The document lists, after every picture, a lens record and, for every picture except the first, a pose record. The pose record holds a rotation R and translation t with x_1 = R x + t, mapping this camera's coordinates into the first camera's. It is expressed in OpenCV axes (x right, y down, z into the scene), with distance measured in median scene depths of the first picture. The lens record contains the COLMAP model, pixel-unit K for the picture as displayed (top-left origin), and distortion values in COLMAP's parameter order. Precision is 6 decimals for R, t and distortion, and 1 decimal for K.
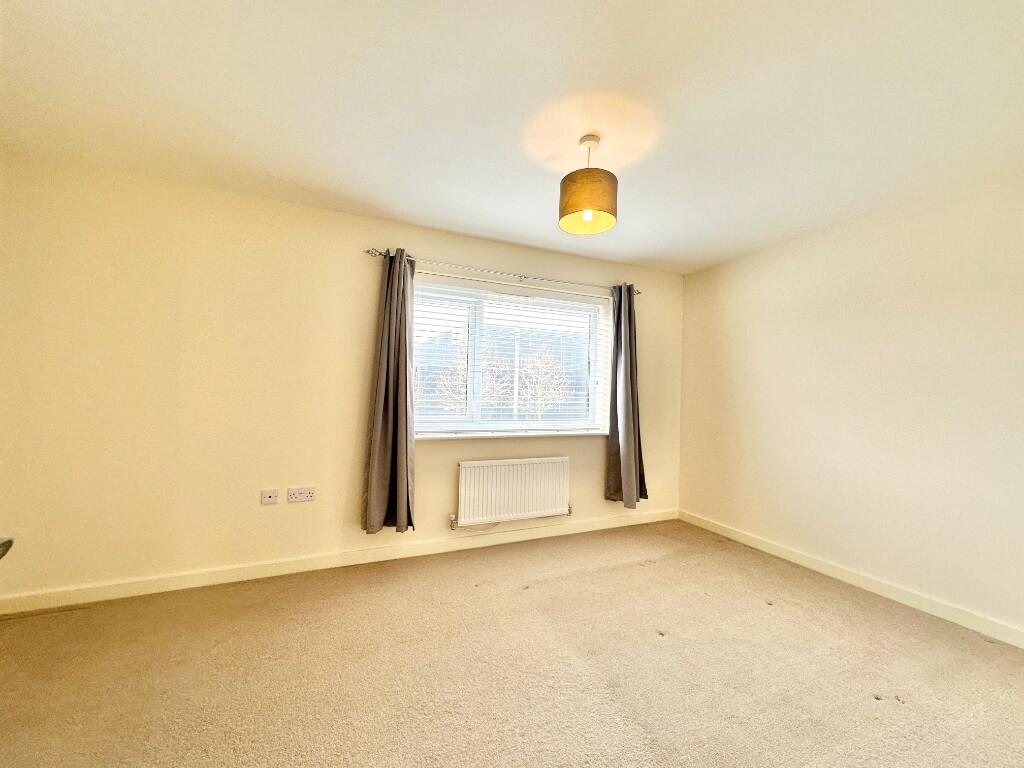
lens RADIAL K [[318.7, 0, 511.8], [0, 318.7, 390.2], [0, 0, 1]] dist [-0.000266, -0.000034]
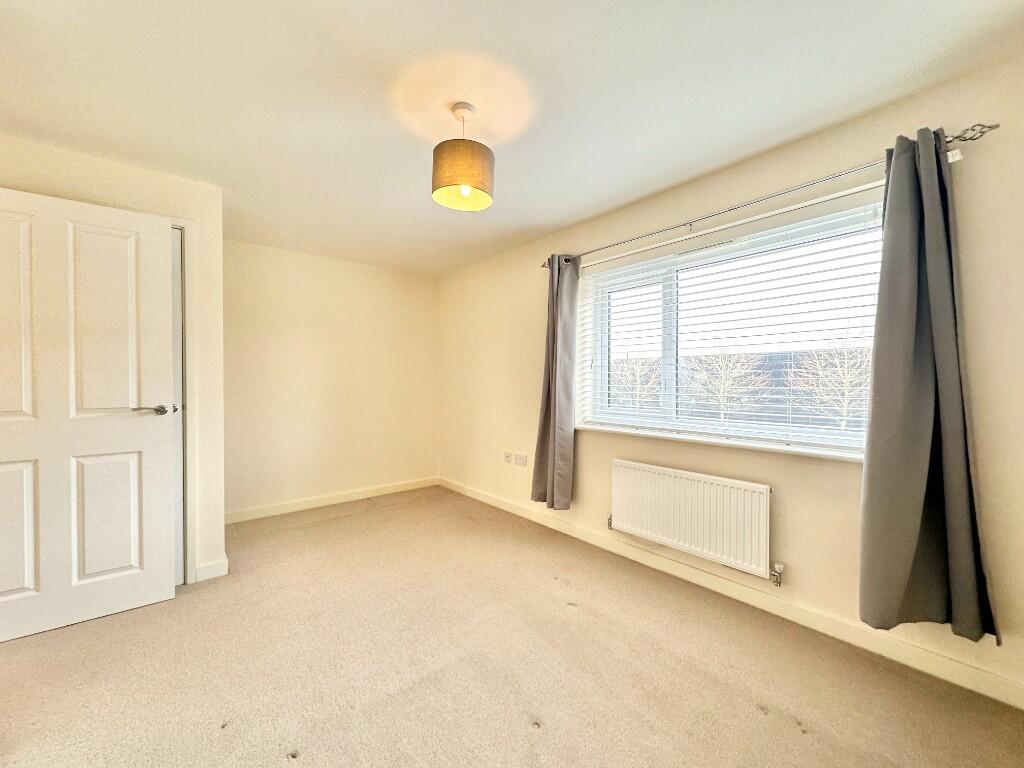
lens RADIAL K [[413.2, 0, 512.0], [0, 413.2, 384.0], [0, 0, 1]] dist [-0.000621, -0.000119]
pose [[0.344201, -0.013787, -0.938795, 0.867993], [0.014867, 0.999847, -0.009233, 0.018045], [0.938778, -0.010779, 0.344354, 0.316027]]
